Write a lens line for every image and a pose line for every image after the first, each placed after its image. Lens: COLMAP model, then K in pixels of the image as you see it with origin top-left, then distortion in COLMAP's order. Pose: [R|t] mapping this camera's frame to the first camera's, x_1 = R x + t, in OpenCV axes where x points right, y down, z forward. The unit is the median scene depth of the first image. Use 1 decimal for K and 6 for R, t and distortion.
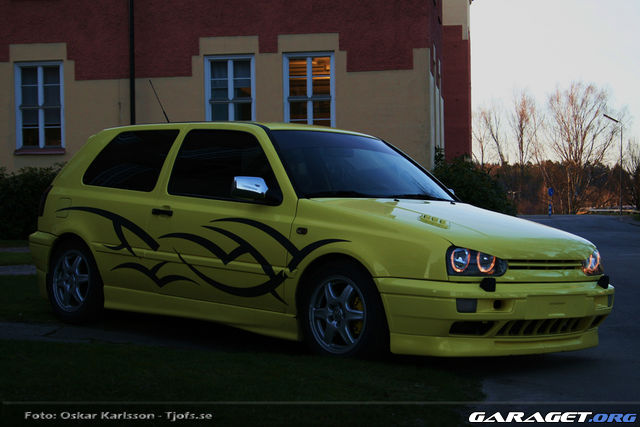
lens RADIAL K [[1342.3, 0, 320.0], [0, 1342.3, 213.5], [0, 0, 1]] dist [0.039725, 0.215572]
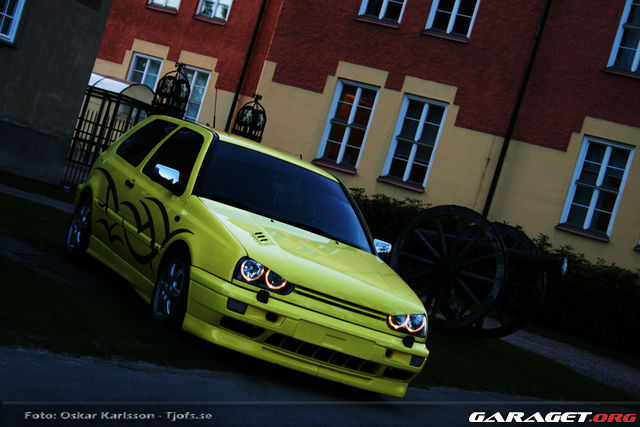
lens RADIAL K [[1463.7, 0, 320.0], [0, 1463.7, 213.5], [0, 0, 1]] dist [0.080763, 0.596216]
pose [[0.892807, 0.280541, -0.352410, 0.455308], [-0.299739, 0.954021, 0.000092, -0.024207], [0.336232, 0.105548, 0.935846, -0.152382]]
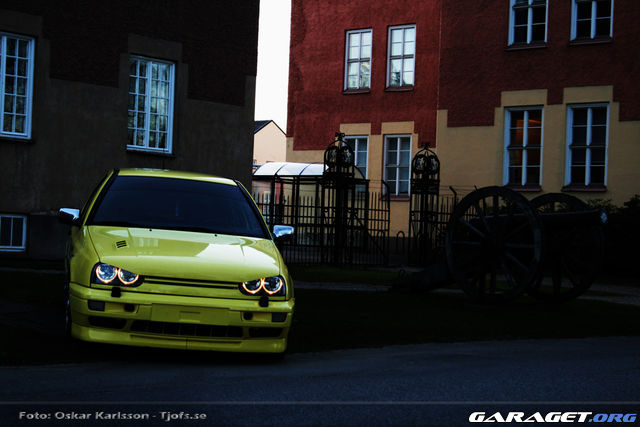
lens RADIAL K [[1385.2, 0, 320.0], [0, 1385.2, 213.5], [0, 0, 1]] dist [0.090735, 0.210953]
pose [[0.824373, 0.040719, -0.564581, 0.830288], [-0.055202, 0.998438, -0.008592, -0.020560], [0.563349, 0.038249, 0.825333, -0.051176]]
